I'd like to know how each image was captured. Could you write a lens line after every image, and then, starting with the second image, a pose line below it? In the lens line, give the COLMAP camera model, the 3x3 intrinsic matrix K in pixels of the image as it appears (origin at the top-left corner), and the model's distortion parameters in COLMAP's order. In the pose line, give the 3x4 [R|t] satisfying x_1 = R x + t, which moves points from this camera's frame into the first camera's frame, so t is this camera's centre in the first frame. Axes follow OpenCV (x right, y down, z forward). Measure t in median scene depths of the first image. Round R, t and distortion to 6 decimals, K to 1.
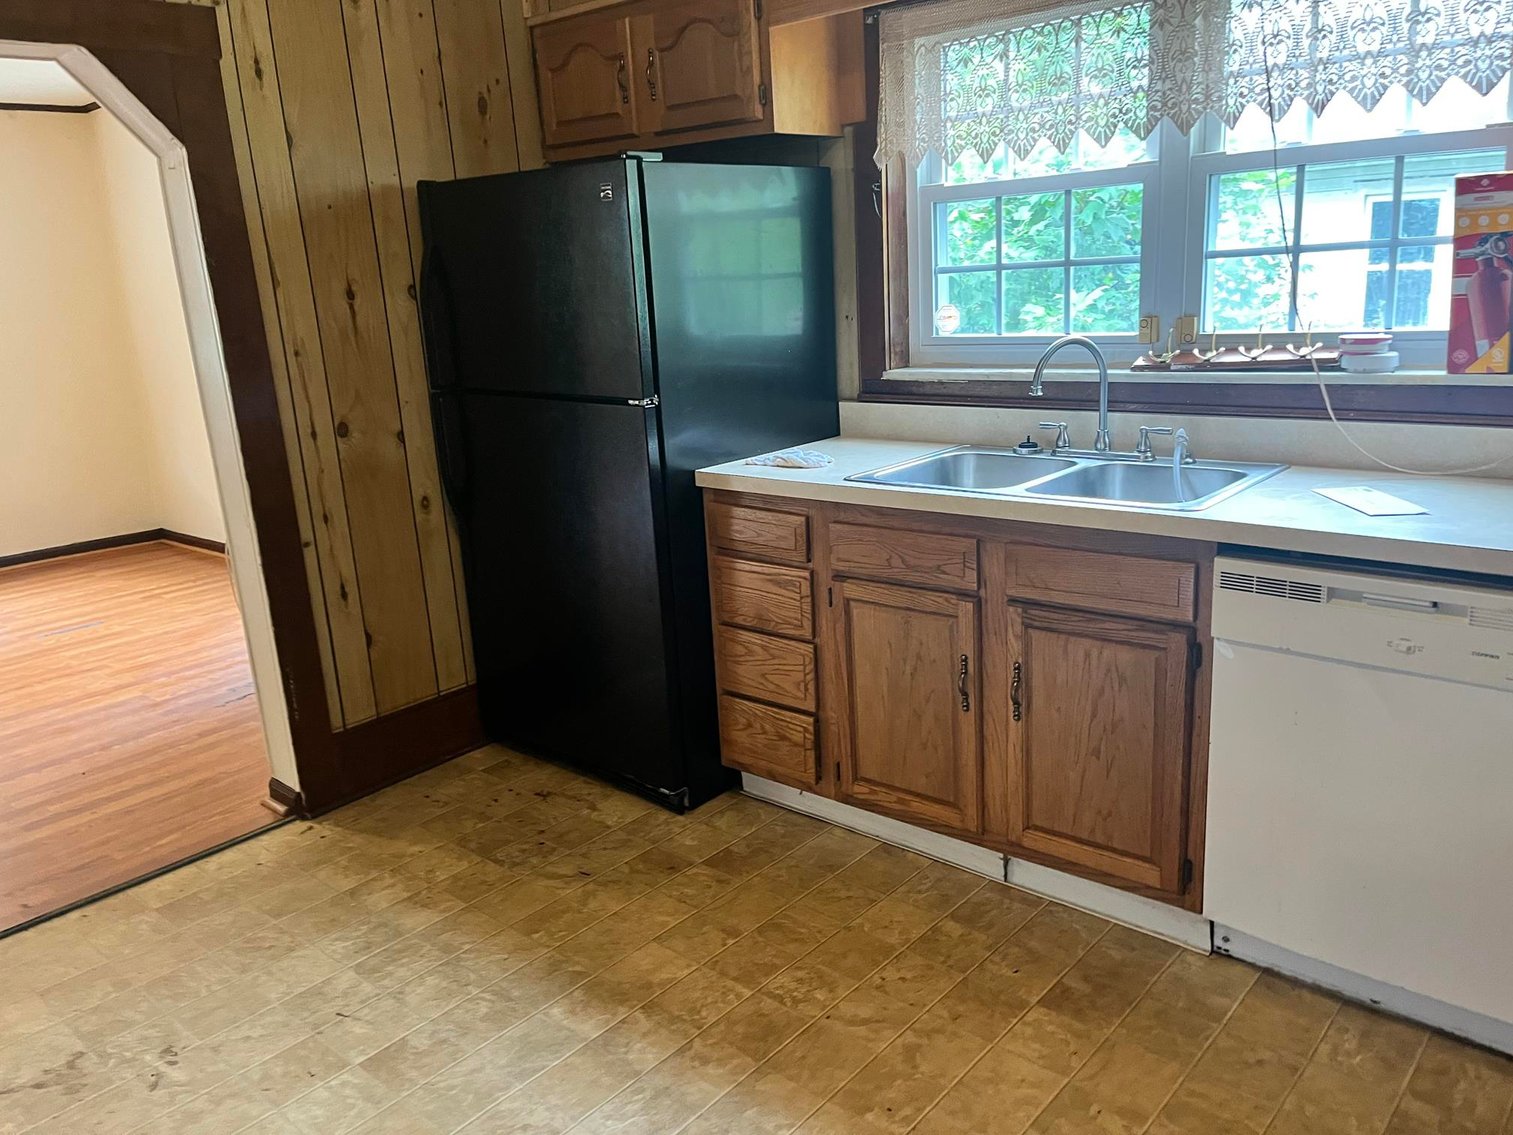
lens RADIAL K [[1129.5, 0, 760.1], [0, 1129.5, 562.3], [0, 0, 1]] dist [0.078282, -0.108509]
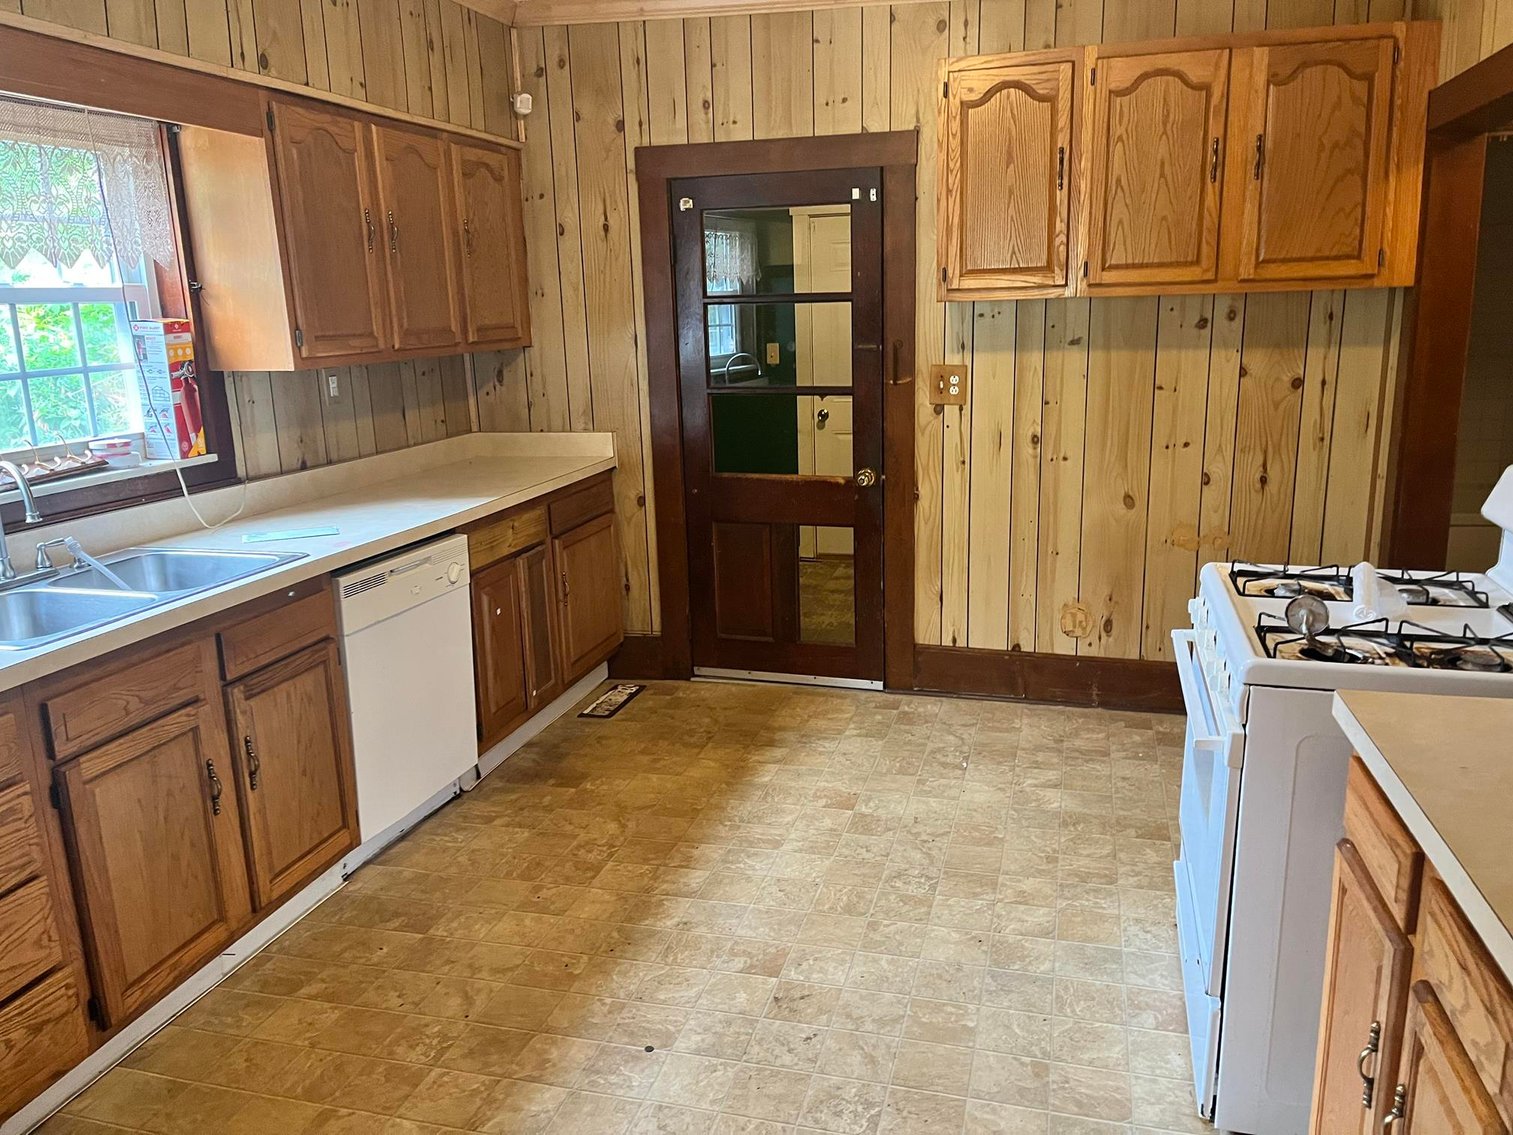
lens RADIAL K [[1129.5, 0, 760.1], [0, 1129.5, 562.3], [0, 0, 1]] dist [0.078282, -0.108509]
pose [[-0.426840, -0.135358, 0.894140, -0.962347], [0.270692, 0.924277, 0.269142, -0.232633], [-0.862864, 0.356917, -0.357878, 0.933060]]
